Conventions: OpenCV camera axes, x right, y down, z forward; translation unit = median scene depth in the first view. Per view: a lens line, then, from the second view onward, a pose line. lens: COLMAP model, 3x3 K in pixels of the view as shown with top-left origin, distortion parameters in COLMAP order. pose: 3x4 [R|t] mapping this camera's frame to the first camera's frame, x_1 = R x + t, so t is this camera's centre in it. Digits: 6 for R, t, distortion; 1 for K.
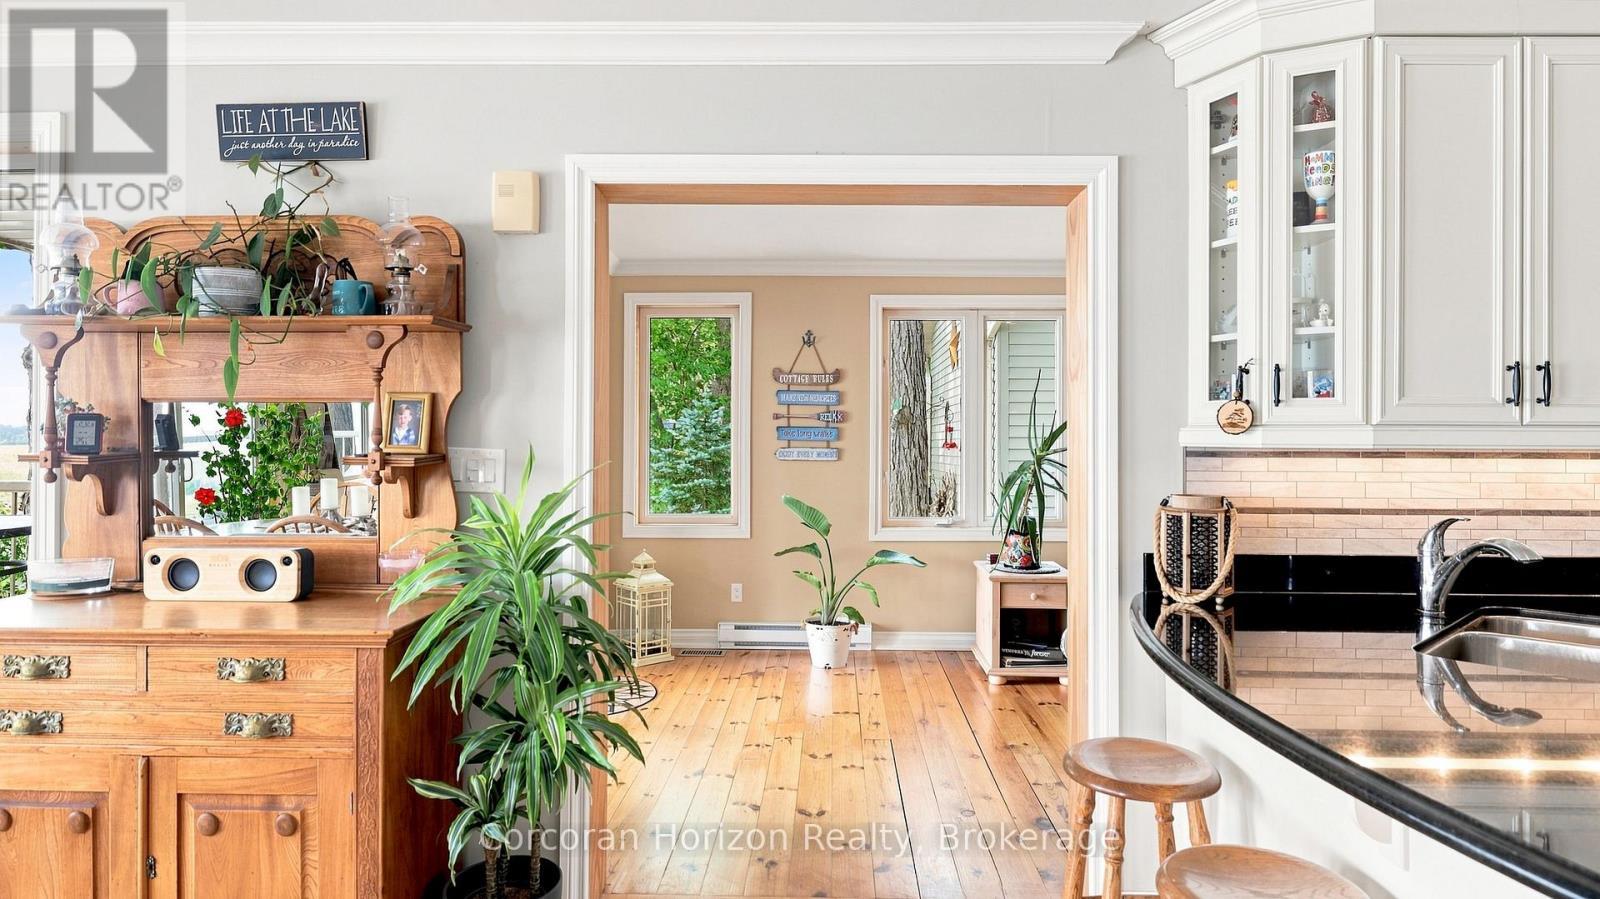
lens RADIAL K [[931.5, 0, 793.1], [0, 931.5, 440.5], [0, 0, 1]] dist [-0.003300, -0.000759]
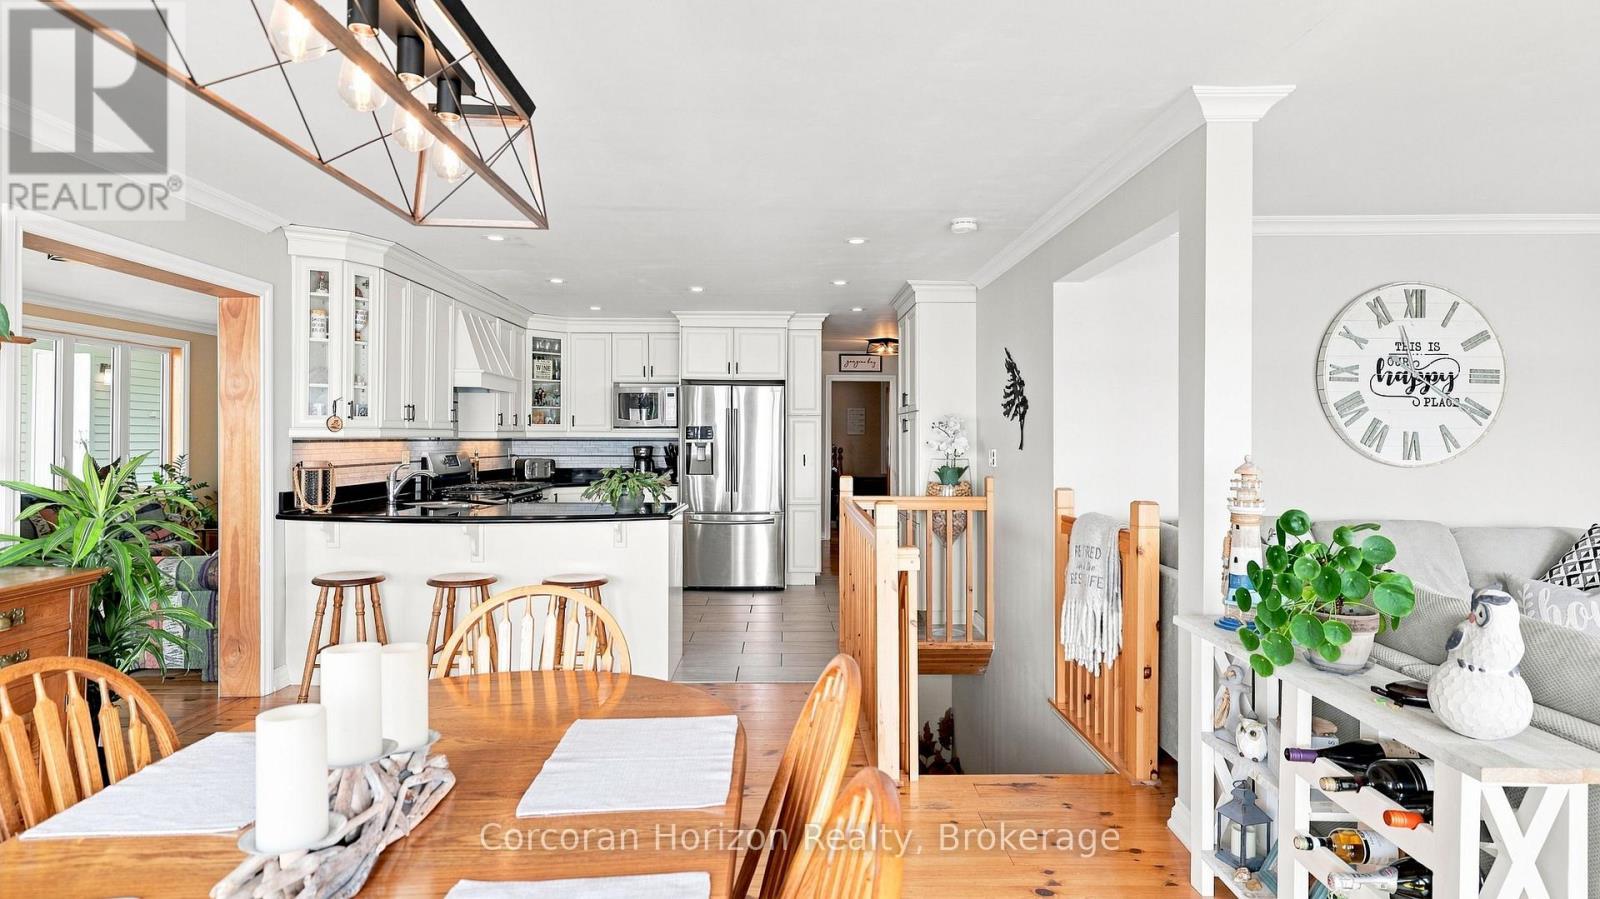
lens RADIAL K [[861.8, 0, 791.8], [0, 861.8, 435.6], [0, 0, 1]] dist [0.002054, -0.000662]
pose [[-0.027922, -0.002390, 0.999607, -1.539266], [-0.004984, 0.999985, 0.002252, -0.007398], [-0.999598, -0.004919, -0.027934, -0.012124]]
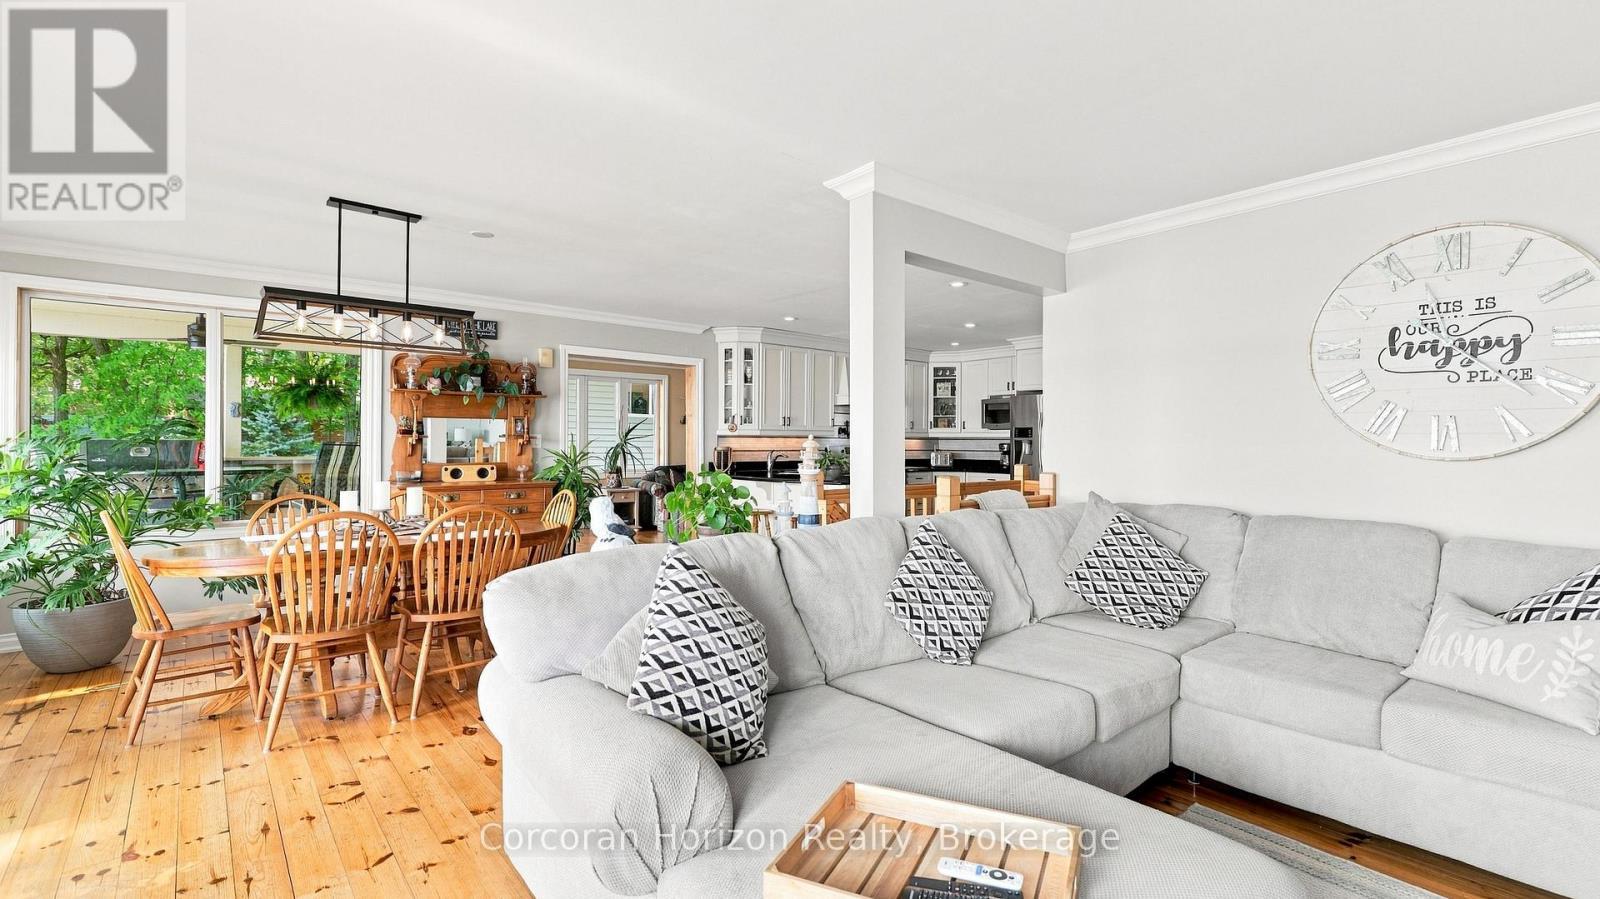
lens RADIAL K [[706.3, 0, 796.4], [0, 706.3, 442.5], [0, 0, 1]] dist [0.007821, -0.001560]
pose [[0.751612, -0.001127, 0.659604, -1.361368], [-0.002693, 0.999985, 0.004777, 0.024604], [-0.659600, -0.005367, 0.751598, -1.528192]]
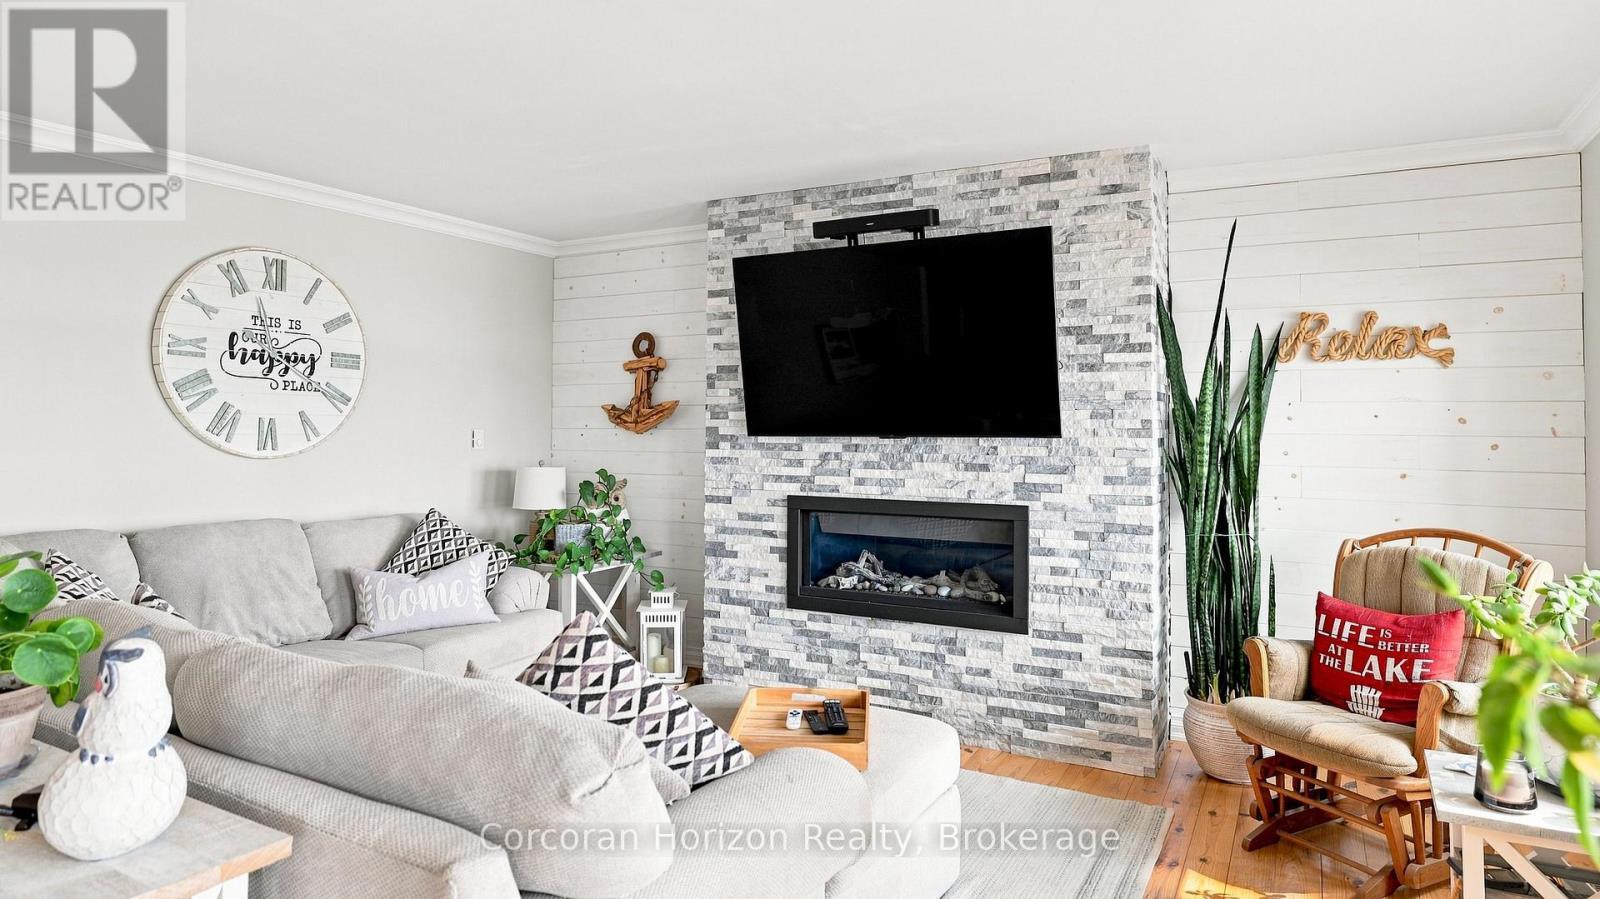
lens RADIAL K [[977.8, 0, 774.2], [0, 977.8, 399.4], [0, 0, 1]] dist [0.004750, -0.001630]
pose [[-0.874457, 0.004079, 0.485085, -1.471246], [-0.012471, 0.999445, -0.030885, -0.008321], [-0.484942, -0.033058, -0.873921, -0.227024]]
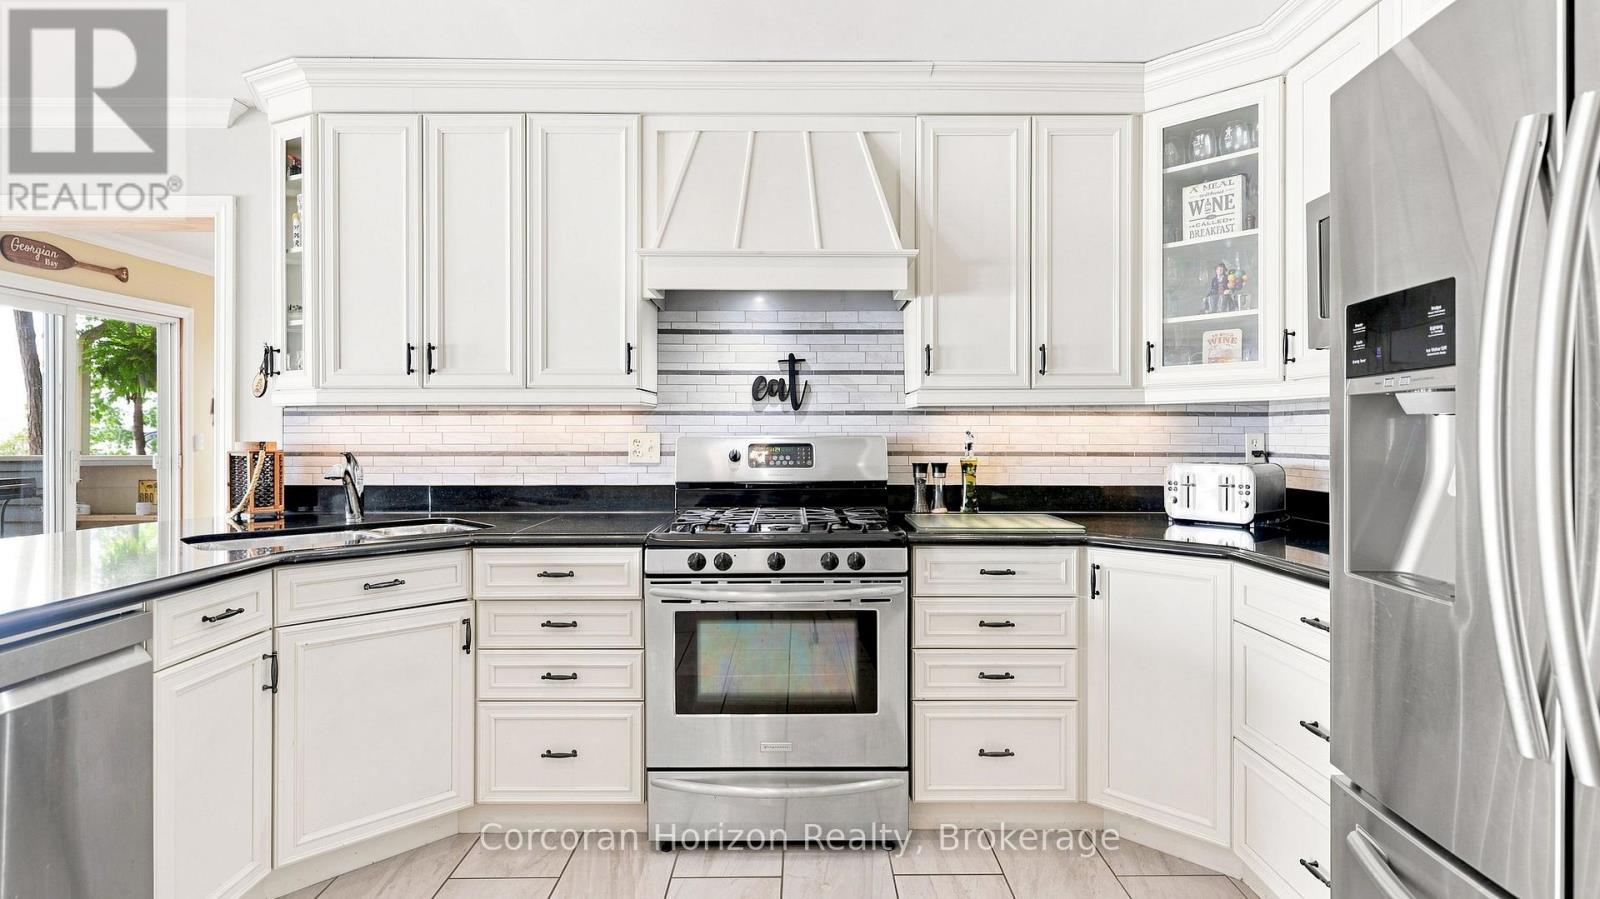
lens RADIAL K [[706.3, 0, 824.2], [0, 706.3, 421.8], [0, 0, 1]] dist [0.007821, -0.001560]
pose [[0.999572, -0.005063, 0.028827, 1.254213], [0.005034, 0.999987, 0.001099, 0.031616], [-0.028833, -0.000953, 0.999584, -0.078091]]
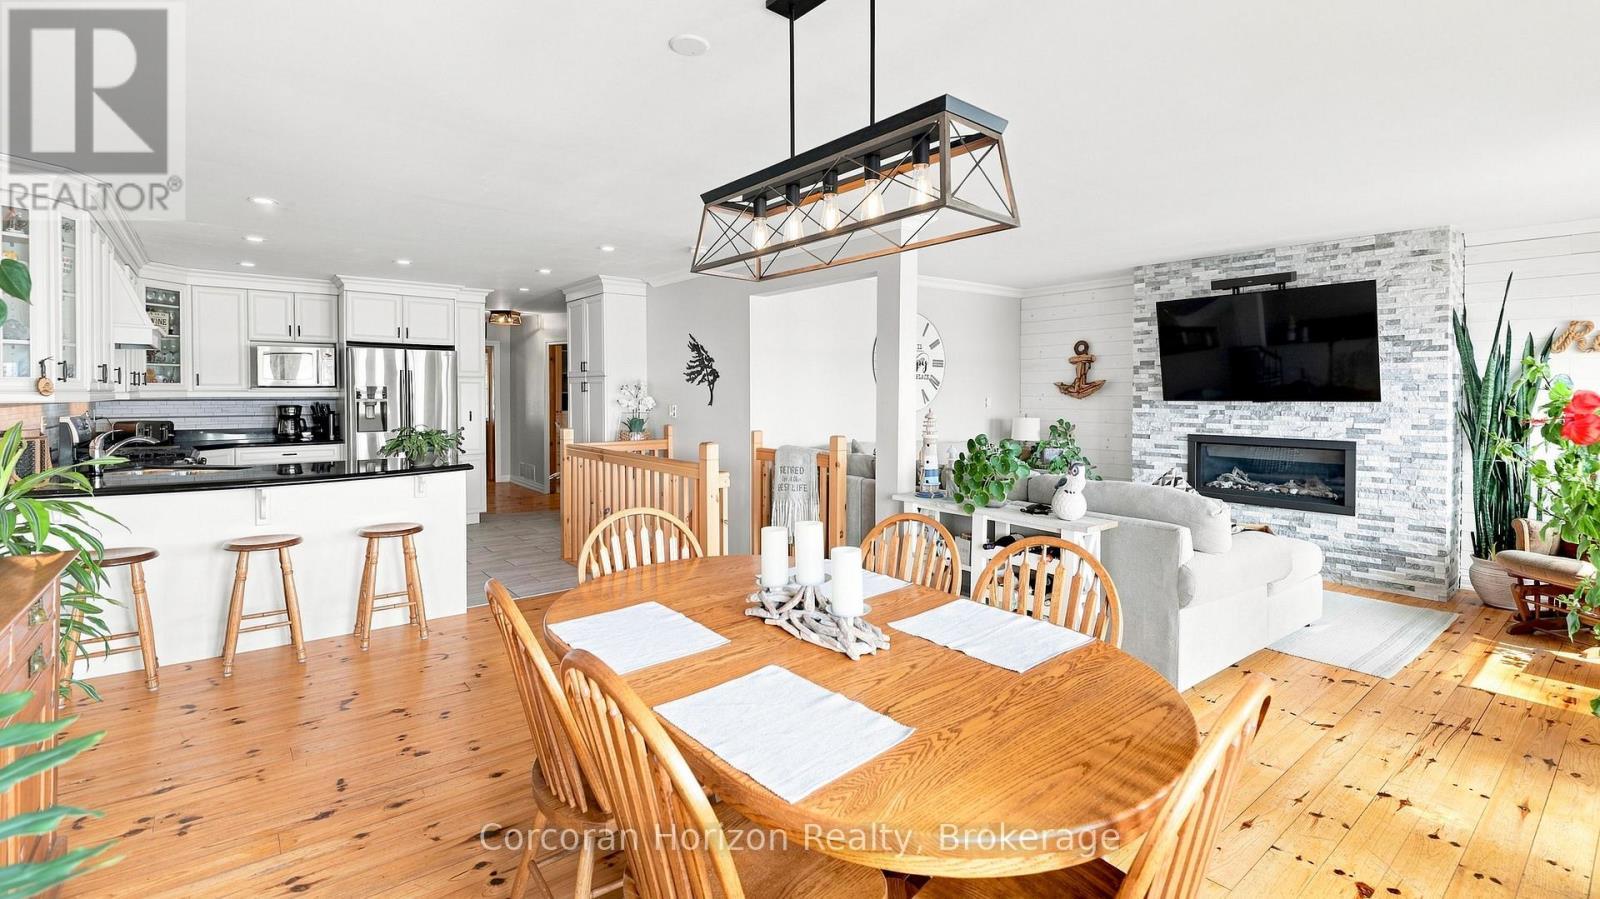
lens RADIAL K [[721.9, 0, 803.9], [0, 721.9, 400.7], [0, 0, 1]] dist [0.002814, 0.001209]
pose [[-0.645512, -0.014539, 0.763612, -1.619721], [-0.005421, 0.999881, 0.014455, -0.025774], [-0.763731, 0.005192, -0.645514, 0.759783]]
